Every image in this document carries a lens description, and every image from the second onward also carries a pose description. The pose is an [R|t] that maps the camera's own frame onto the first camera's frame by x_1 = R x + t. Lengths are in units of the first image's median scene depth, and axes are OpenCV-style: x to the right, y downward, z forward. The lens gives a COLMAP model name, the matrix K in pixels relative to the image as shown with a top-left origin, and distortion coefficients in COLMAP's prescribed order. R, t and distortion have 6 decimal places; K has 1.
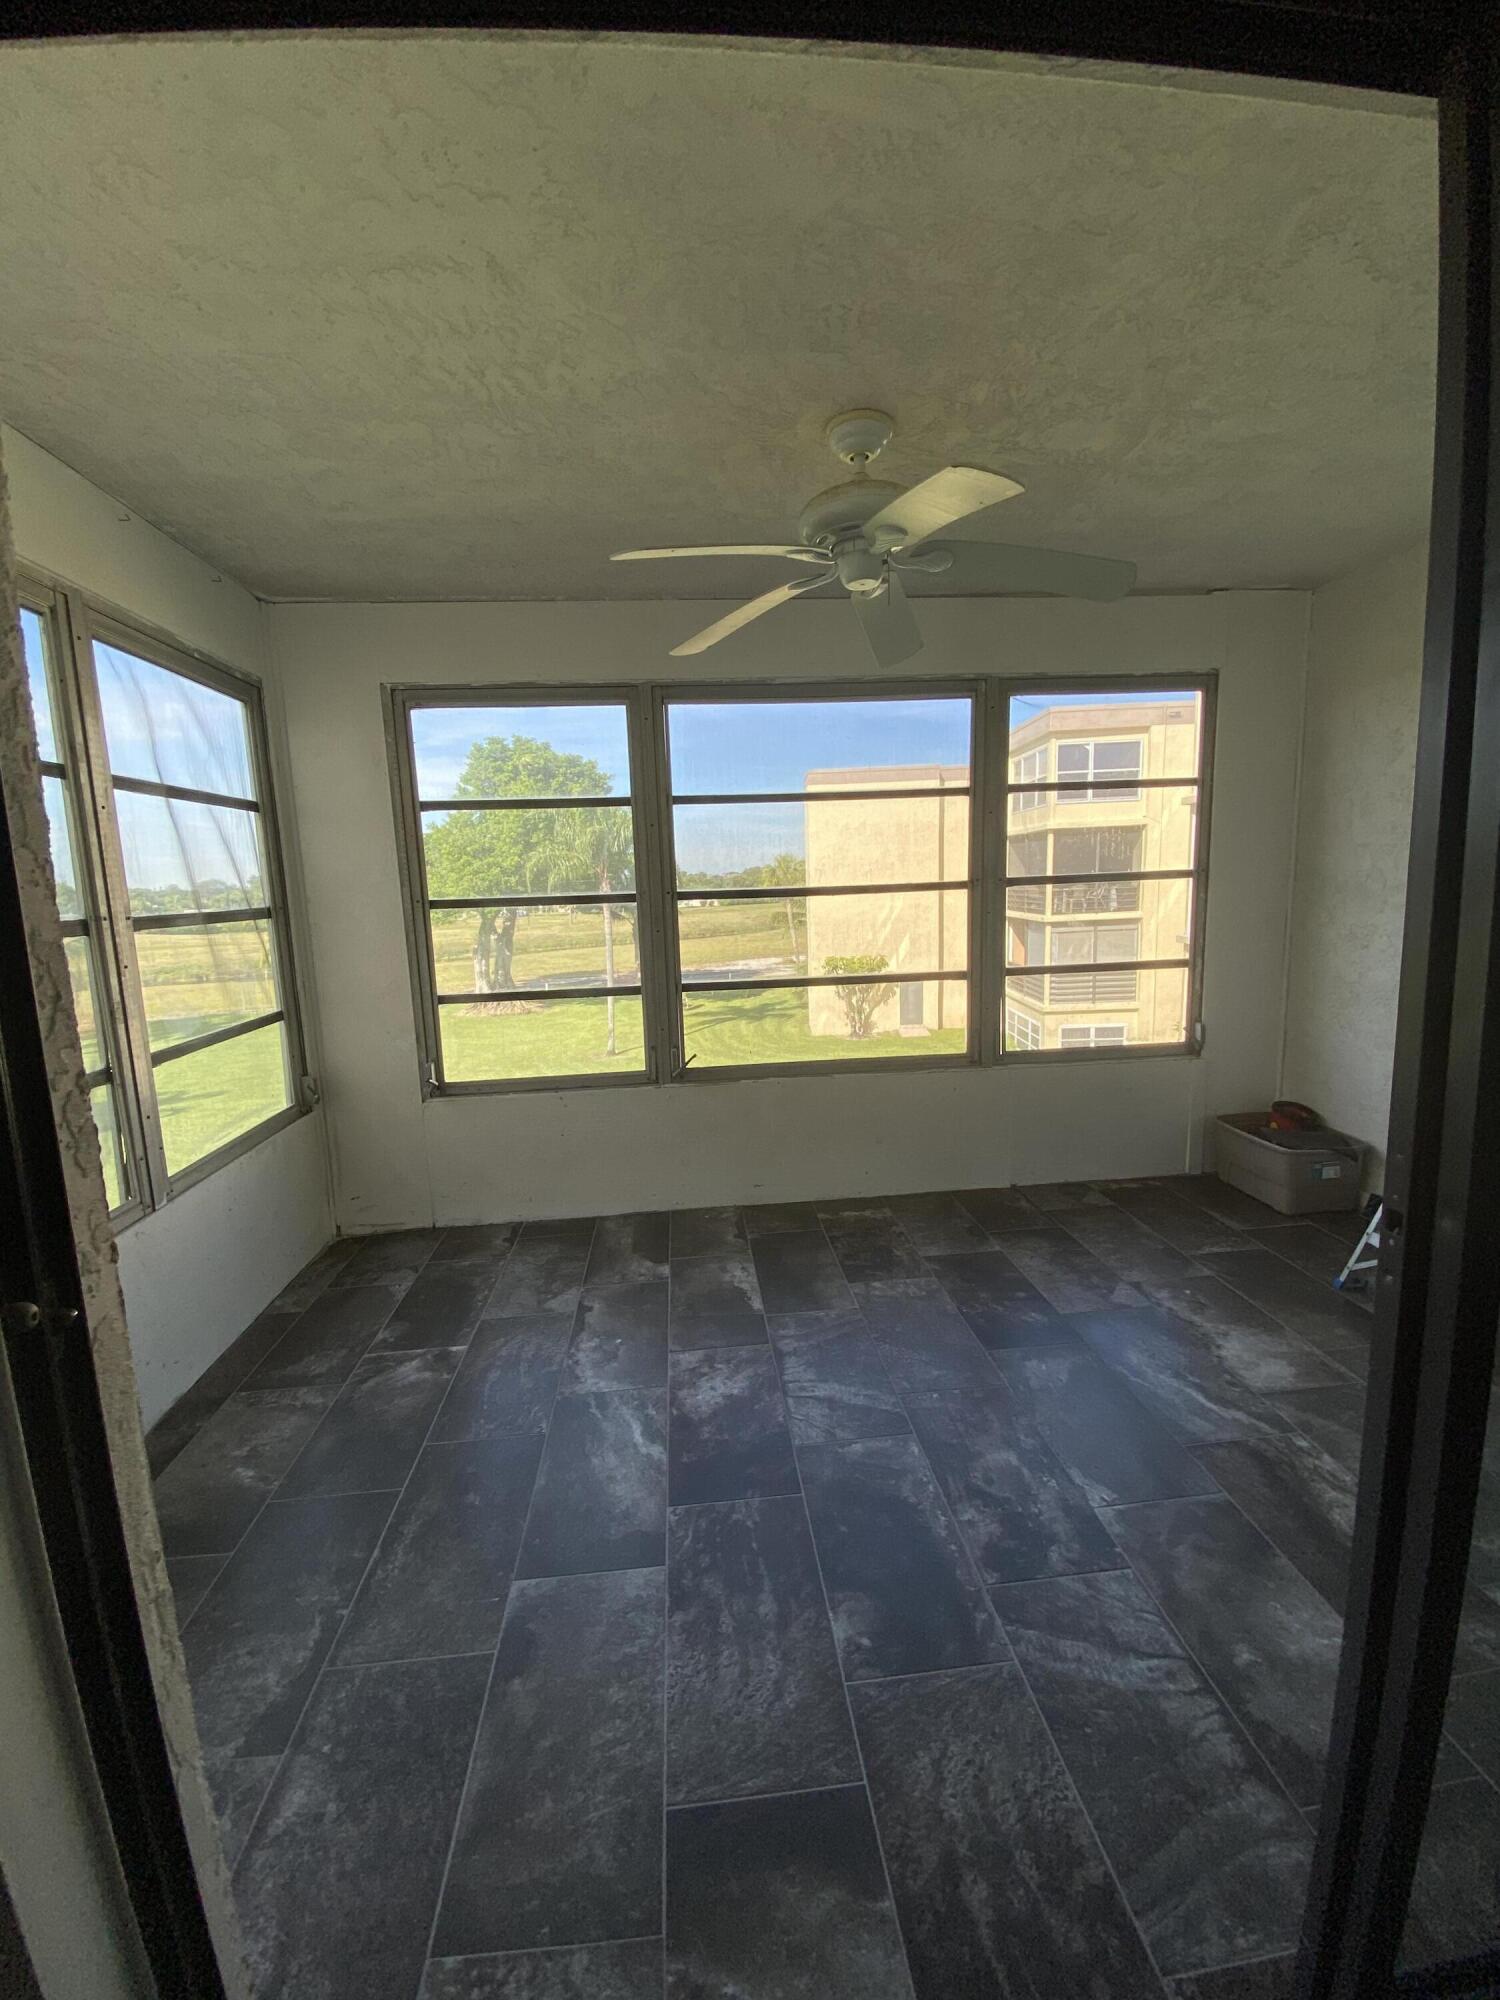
lens RADIAL K [[818.5, 0, 750.0], [0, 818.5, 1000.0], [0, 0, 1]] dist [0.016254, -0.020415]
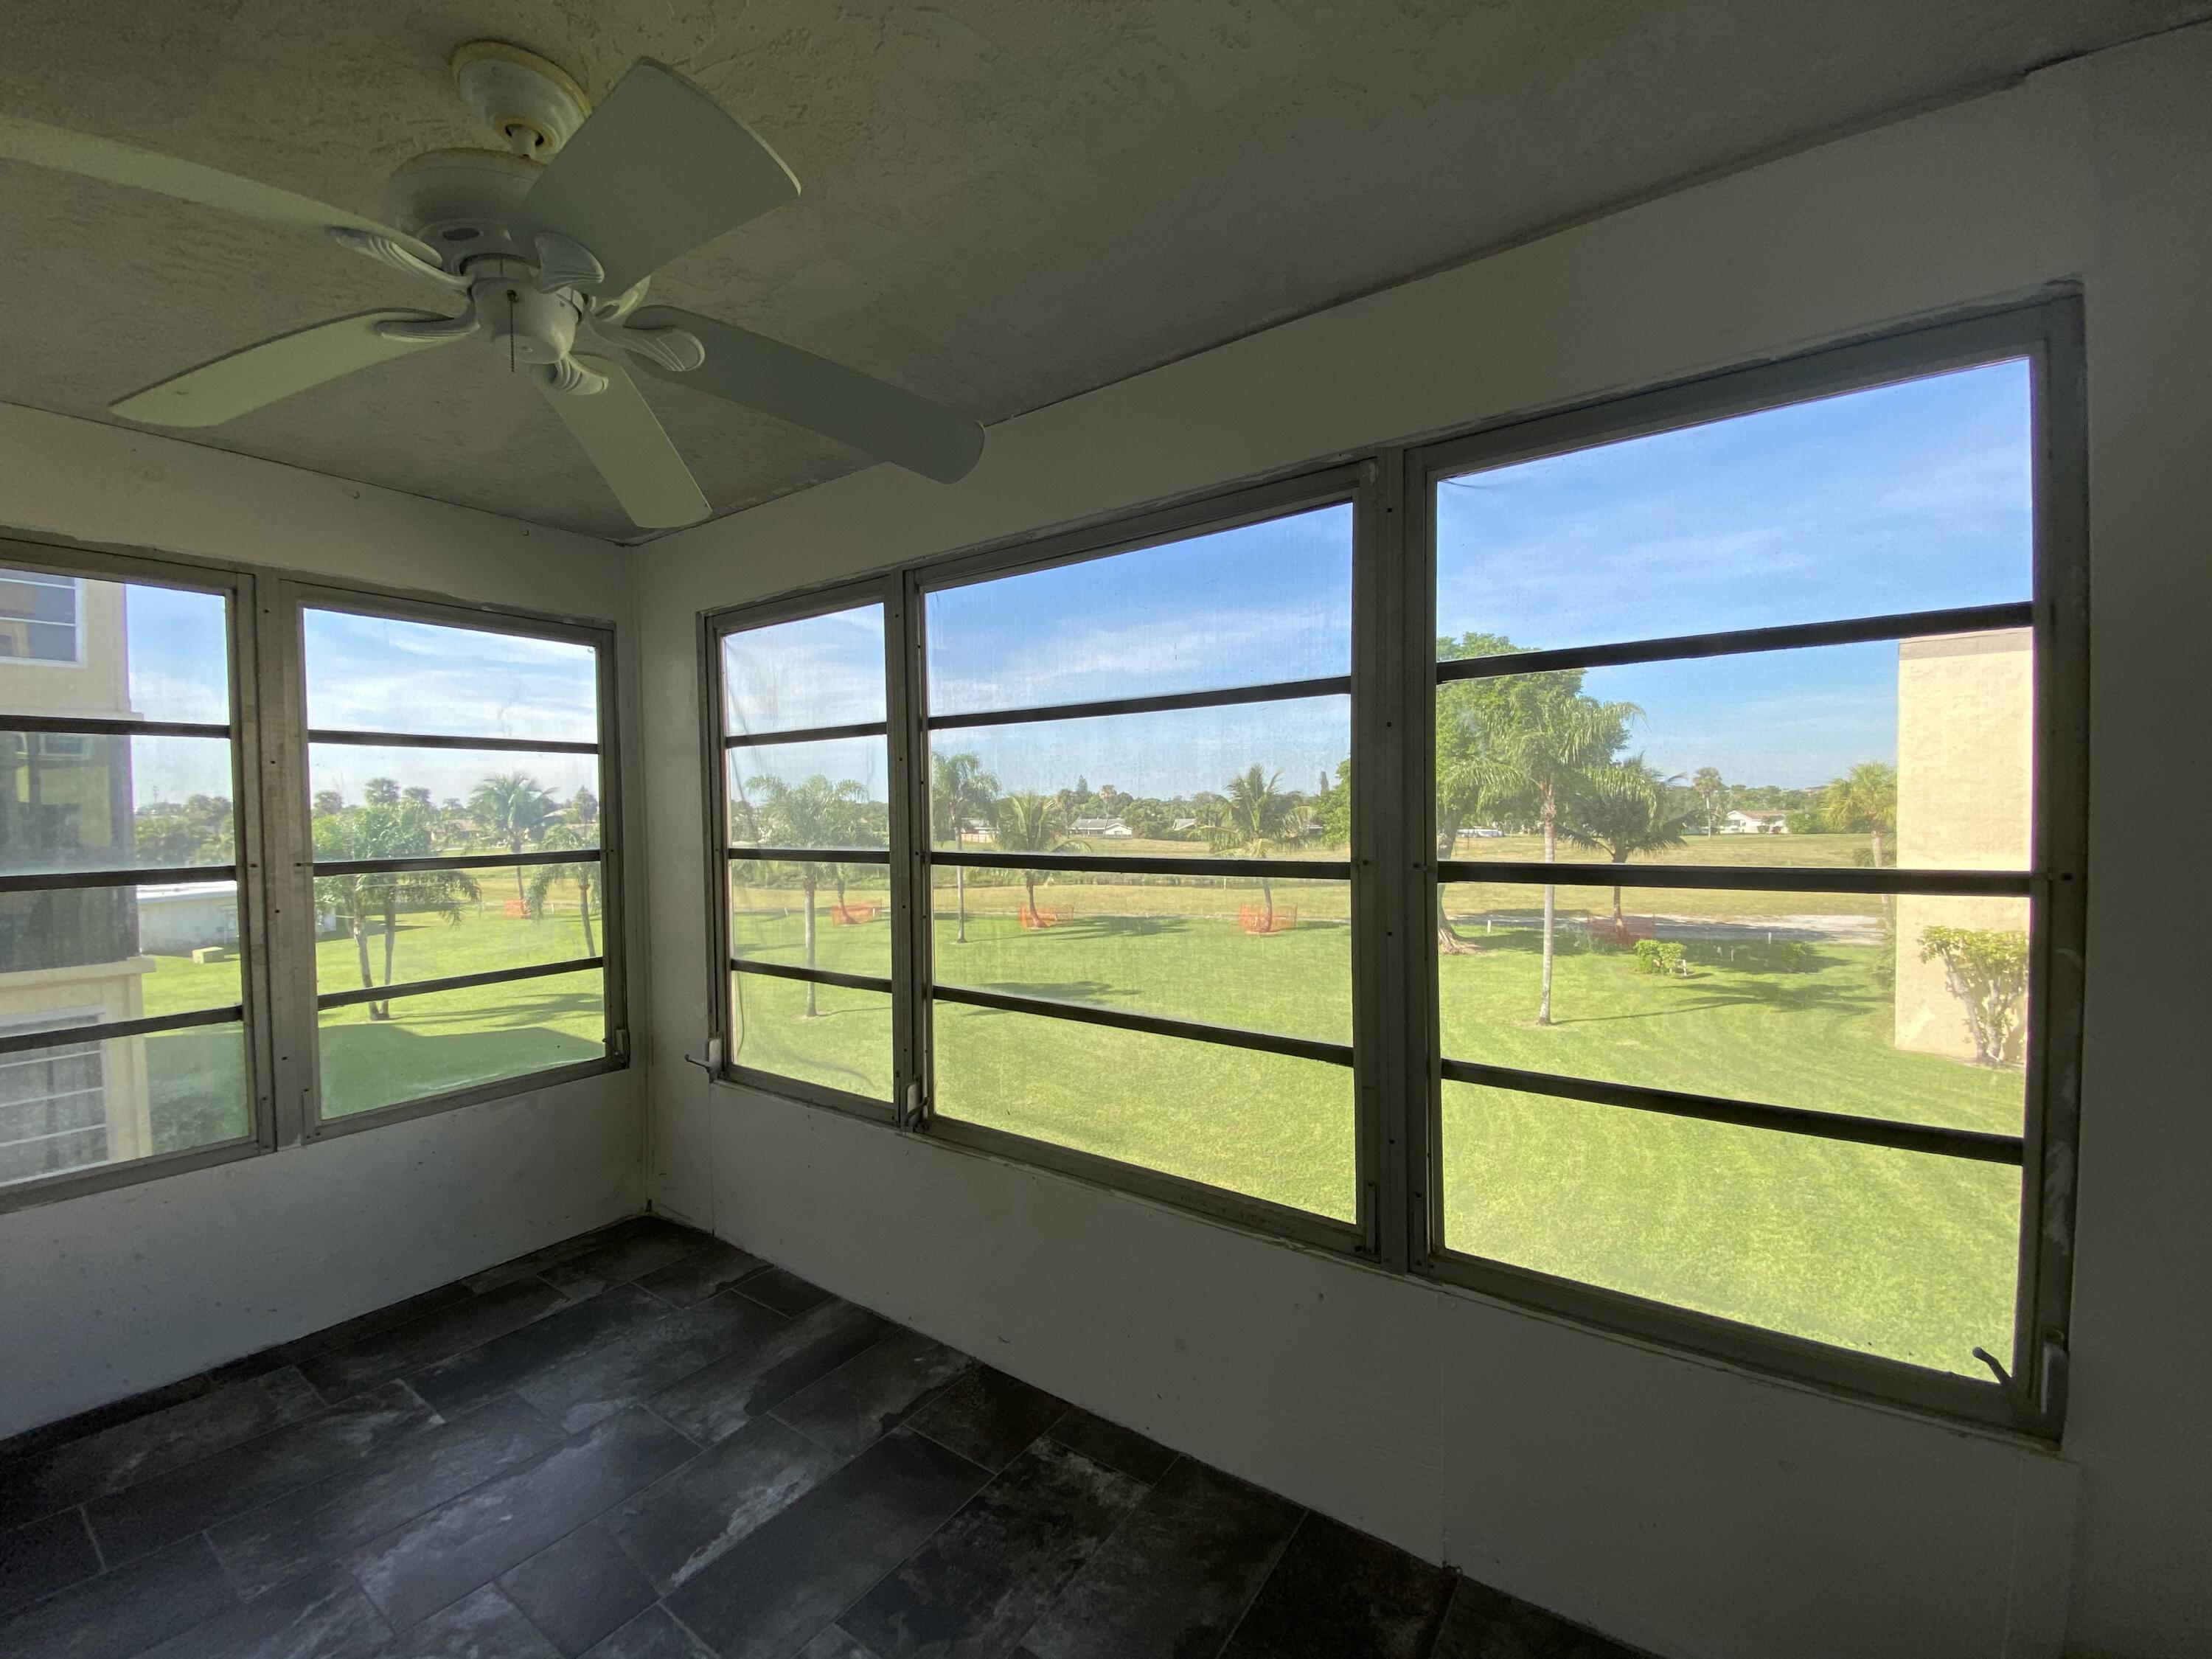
lens RADIAL K [[905.3, 0, 1104.2], [0, 905.3, 818.5], [0, 0, 1]] dist [0.016254, -0.020415]
pose [[0.759805, 0.032468, -0.649340, 0.522472], [-0.107347, 0.991309, -0.076041, -0.120290], [0.641228, 0.127481, 0.756687, 0.517016]]
